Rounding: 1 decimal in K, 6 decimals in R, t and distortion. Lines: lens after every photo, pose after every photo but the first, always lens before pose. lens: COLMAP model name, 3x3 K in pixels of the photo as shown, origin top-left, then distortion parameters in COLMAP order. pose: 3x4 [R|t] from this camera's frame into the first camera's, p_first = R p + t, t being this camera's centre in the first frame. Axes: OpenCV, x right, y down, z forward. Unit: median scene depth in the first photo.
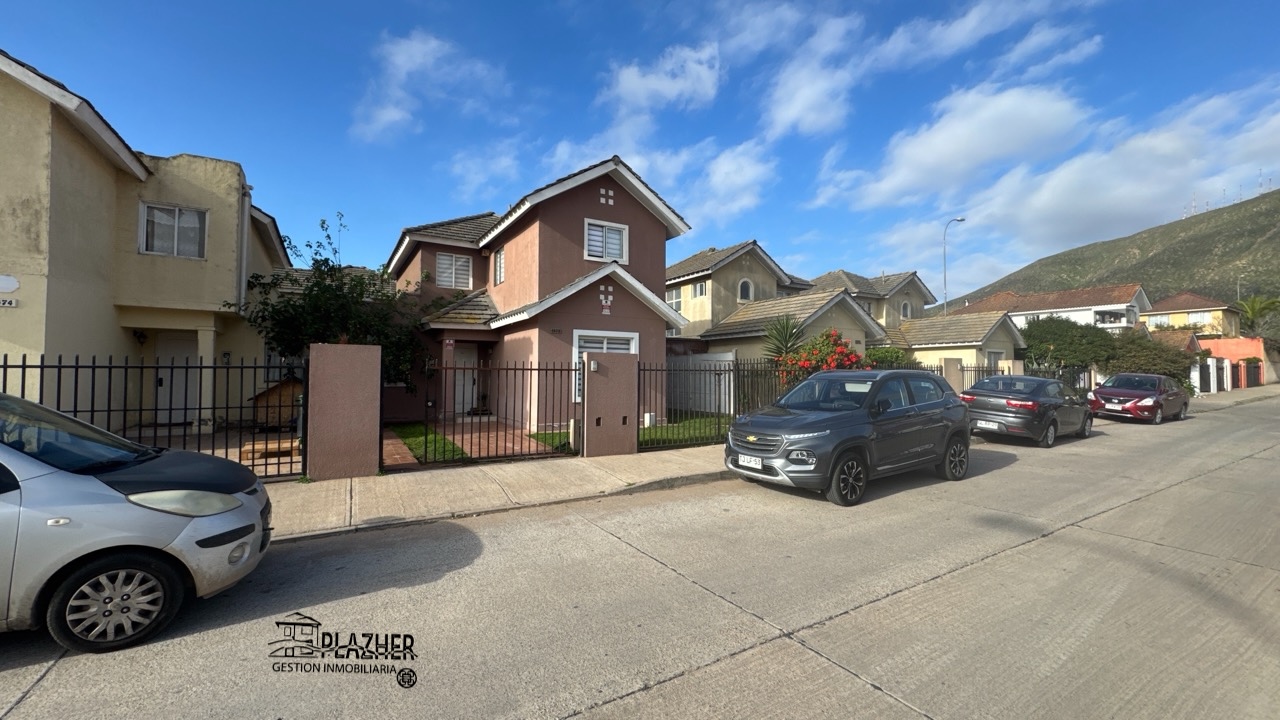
lens RADIAL K [[508.4, 0, 639.4], [0, 508.4, 359.6], [0, 0, 1]] dist [-0.003424, 0.000652]
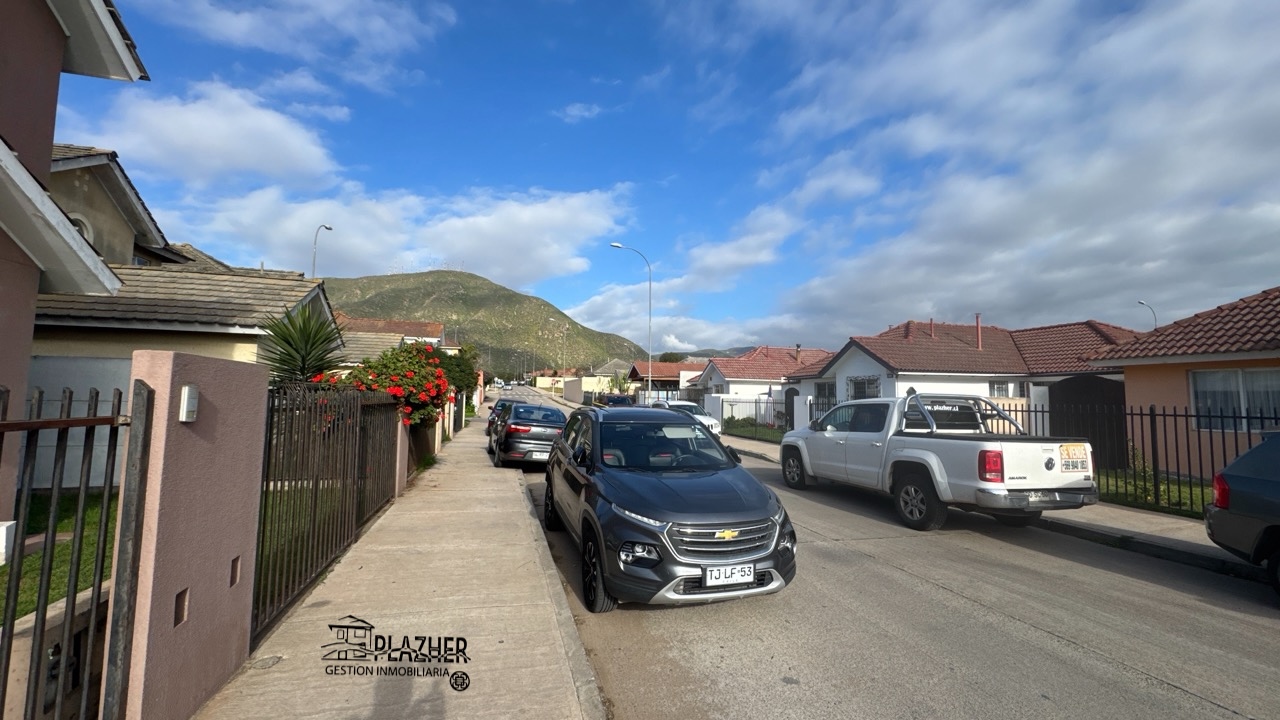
lens RADIAL K [[501.2, 0, 640.0], [0, 501.2, 360.0], [0, 0, 1]] dist [-0.007215, 0.000182]
pose [[0.271770, 0.072535, 0.959625, -0.186592], [-0.043941, 0.997051, -0.062920, -0.002774], [-0.961359, -0.025067, 0.274156, 0.461956]]
